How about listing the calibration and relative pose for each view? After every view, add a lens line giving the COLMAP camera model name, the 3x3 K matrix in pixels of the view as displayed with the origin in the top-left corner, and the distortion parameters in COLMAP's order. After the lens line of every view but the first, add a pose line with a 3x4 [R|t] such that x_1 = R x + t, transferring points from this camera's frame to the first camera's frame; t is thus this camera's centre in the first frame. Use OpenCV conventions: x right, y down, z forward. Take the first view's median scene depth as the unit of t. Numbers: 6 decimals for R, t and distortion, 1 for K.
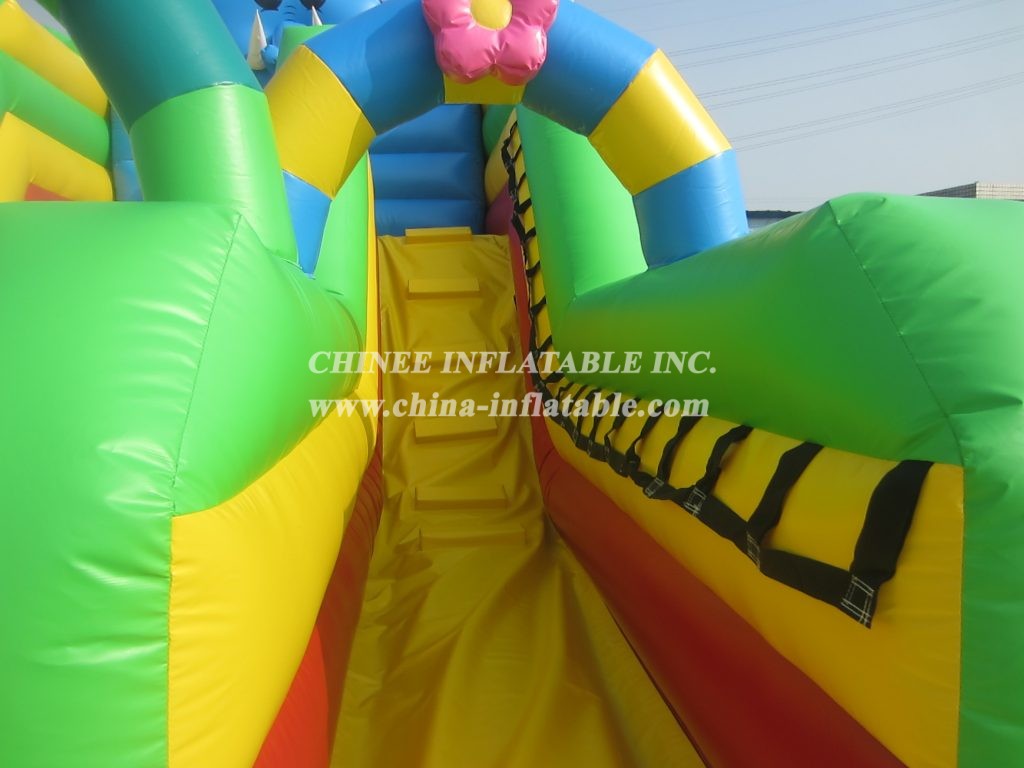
lens RADIAL K [[715.8, 0, 512.0], [0, 715.8, 384.0], [0, 0, 1]] dist [-0.004721, -0.001045]
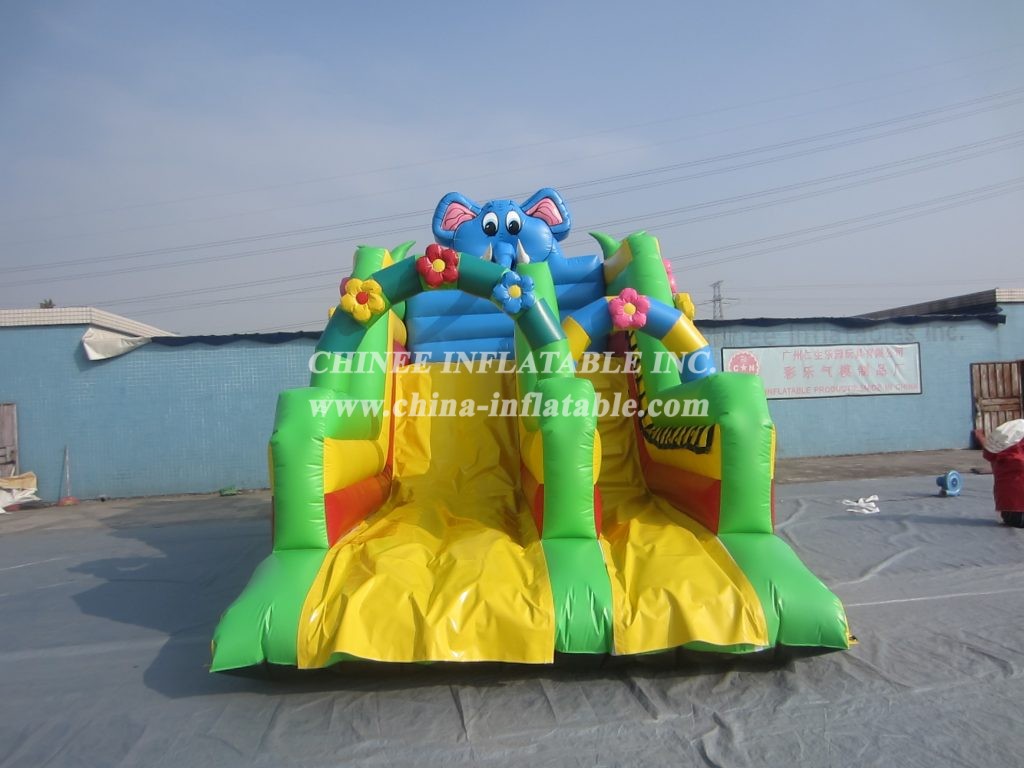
lens RADIAL K [[715.8, 0, 512.0], [0, 715.8, 384.0], [0, 0, 1]] dist [-0.004721, -0.001045]
pose [[0.991911, -0.008140, -0.126672, -0.095651], [-0.006614, 0.993271, -0.115621, 0.135972], [0.126761, 0.115524, 0.985183, -1.459260]]
